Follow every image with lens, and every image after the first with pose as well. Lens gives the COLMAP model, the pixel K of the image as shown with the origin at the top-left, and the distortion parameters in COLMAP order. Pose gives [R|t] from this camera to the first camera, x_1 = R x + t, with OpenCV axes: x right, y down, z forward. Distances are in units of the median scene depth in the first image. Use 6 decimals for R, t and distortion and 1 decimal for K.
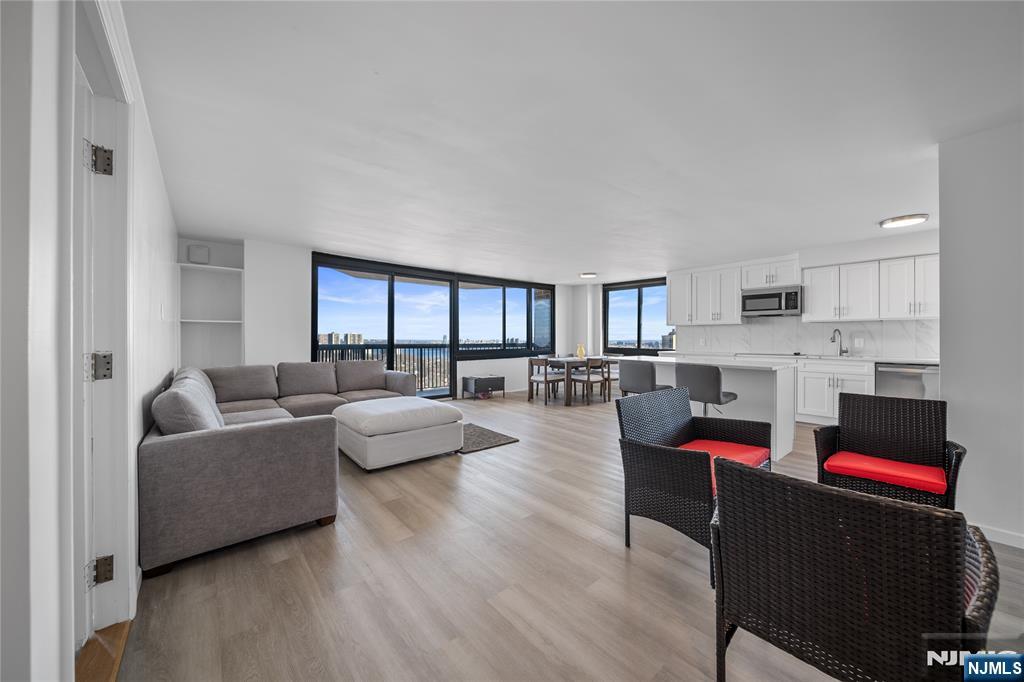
lens RADIAL K [[366.3, 0, 511.0], [0, 366.3, 347.1], [0, 0, 1]] dist [-0.001689, -0.001872]
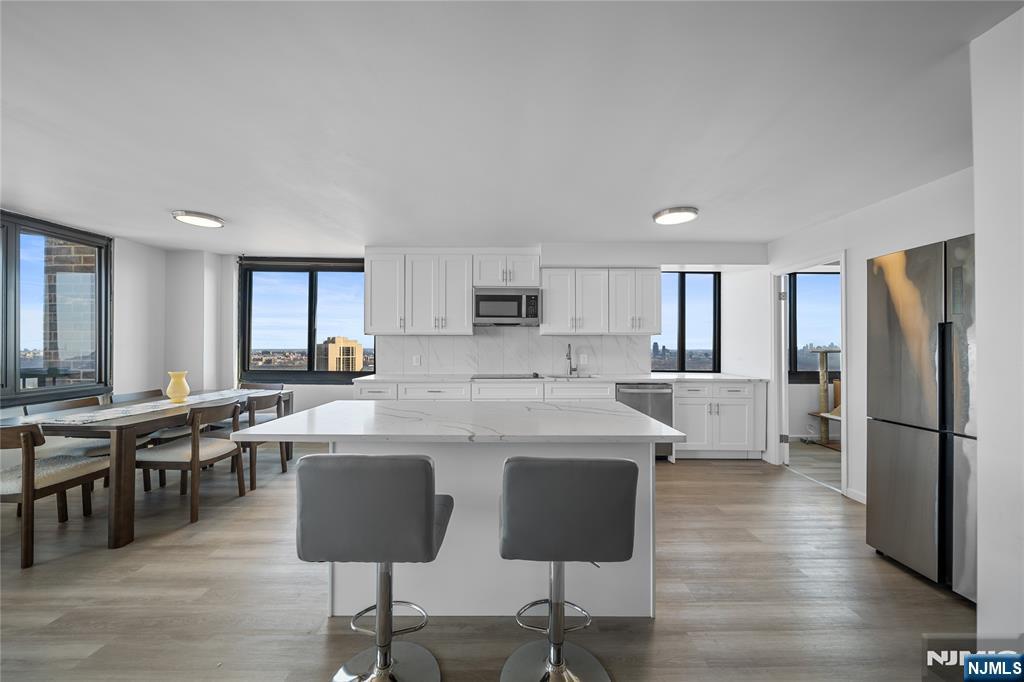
lens RADIAL K [[361.9, 0, 505.2], [0, 361.9, 339.2], [0, 0, 1]] dist [0.000905, 0.000004]
pose [[0.642361, 0.015900, 0.766237, 0.120088], [0.019243, 0.999135, -0.036865, -0.025044], [-0.766160, 0.038426, 0.641500, 0.458149]]
